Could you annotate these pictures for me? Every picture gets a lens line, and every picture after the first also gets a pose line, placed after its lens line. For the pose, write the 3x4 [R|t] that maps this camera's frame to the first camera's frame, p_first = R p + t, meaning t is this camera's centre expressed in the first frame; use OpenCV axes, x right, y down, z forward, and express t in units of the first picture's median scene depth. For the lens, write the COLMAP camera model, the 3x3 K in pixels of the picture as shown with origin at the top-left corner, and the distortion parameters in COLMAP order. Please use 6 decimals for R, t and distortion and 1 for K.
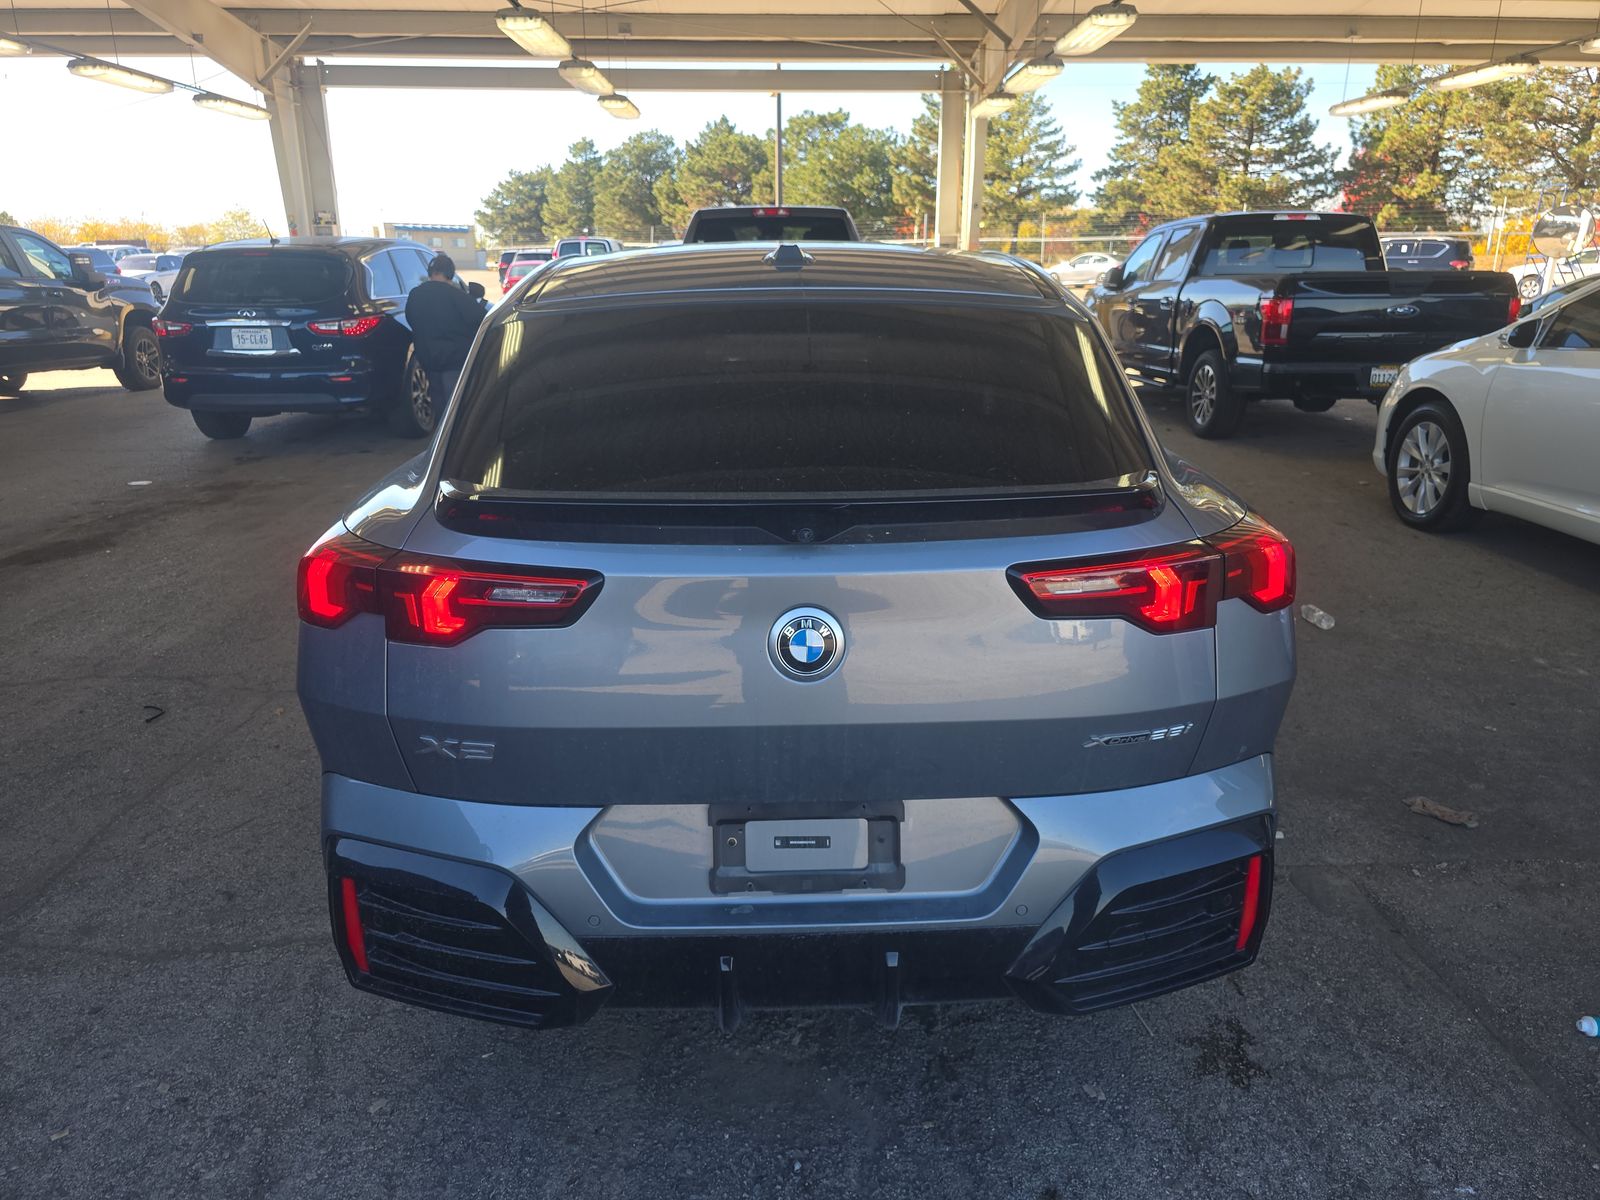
lens RADIAL K [[1158.1, 0, 716.0], [0, 1158.1, 643.7], [0, 0, 1]] dist [0.069685, -0.069326]
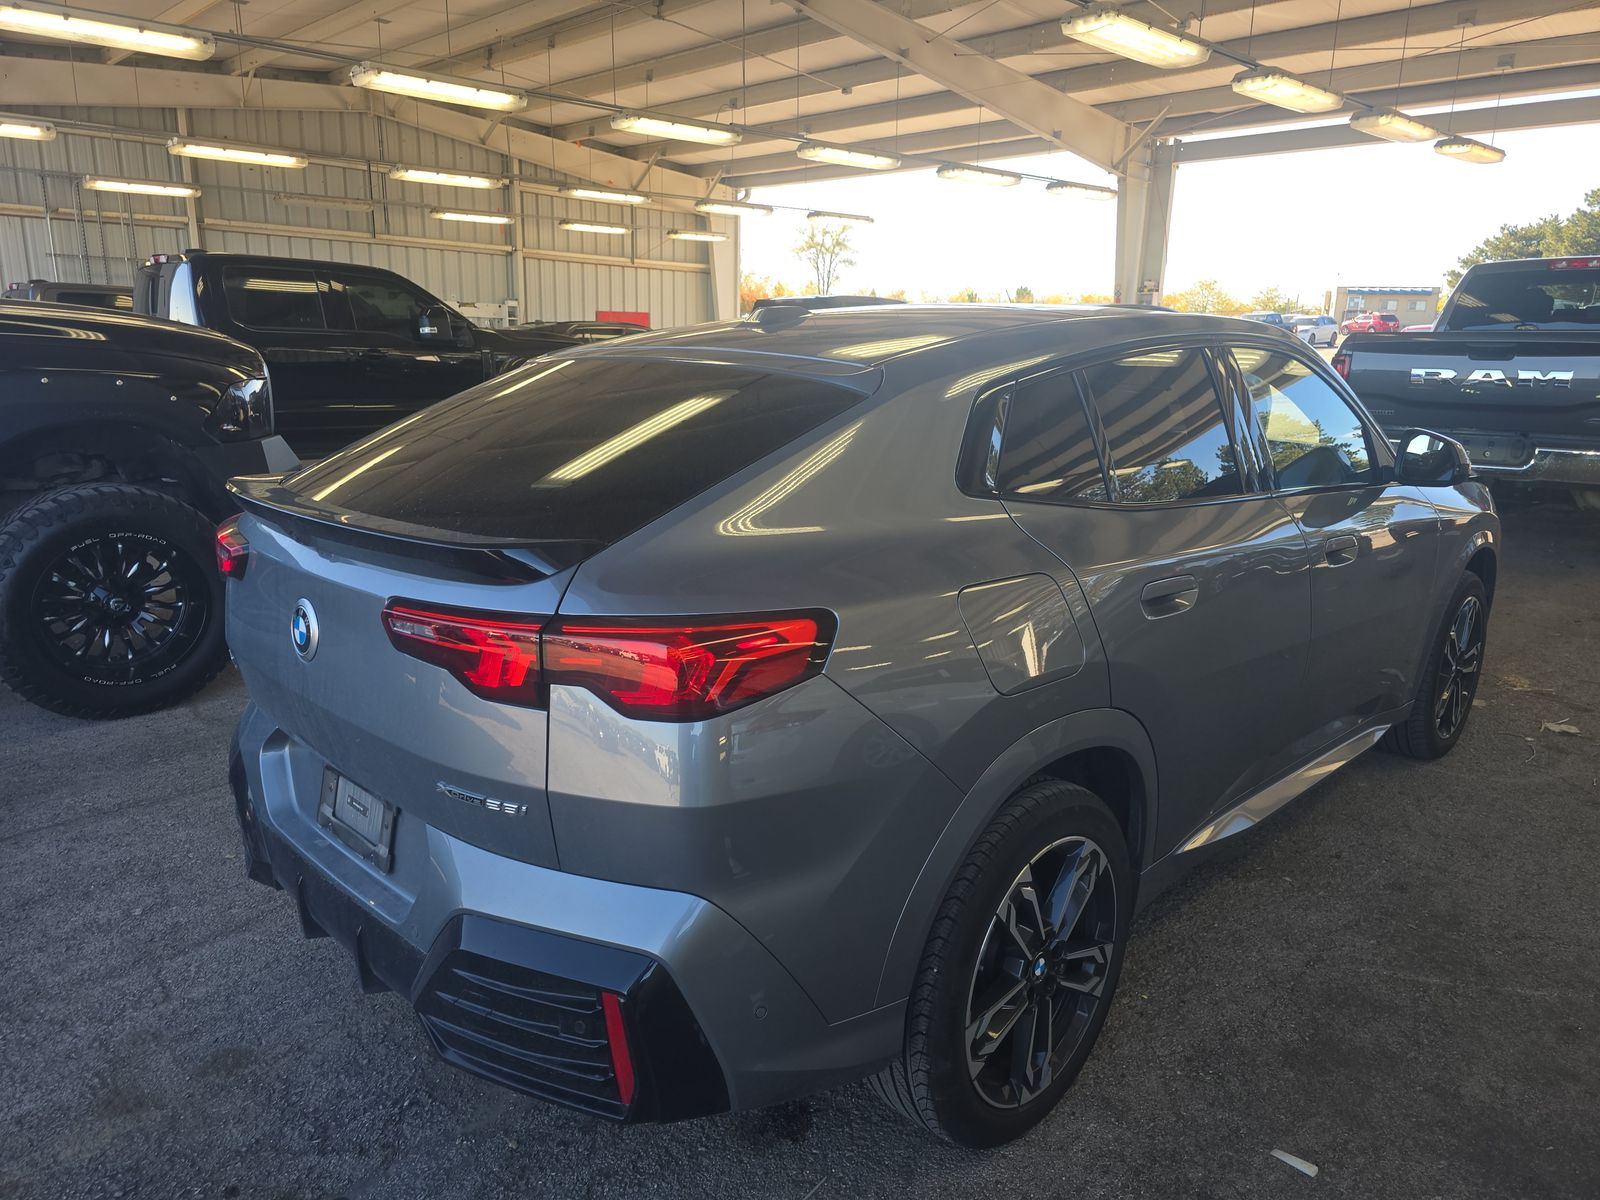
lens RADIAL K [[1101.1, 0, 733.5], [0, 1101.1, 621.5], [0, 0, 1]] dist [0.056506, -0.045833]
pose [[0.660631, 0.200479, -0.723446, 0.255849], [-0.240801, 0.969350, 0.048730, -0.036422], [0.711042, 0.142014, 0.688659, 0.108539]]
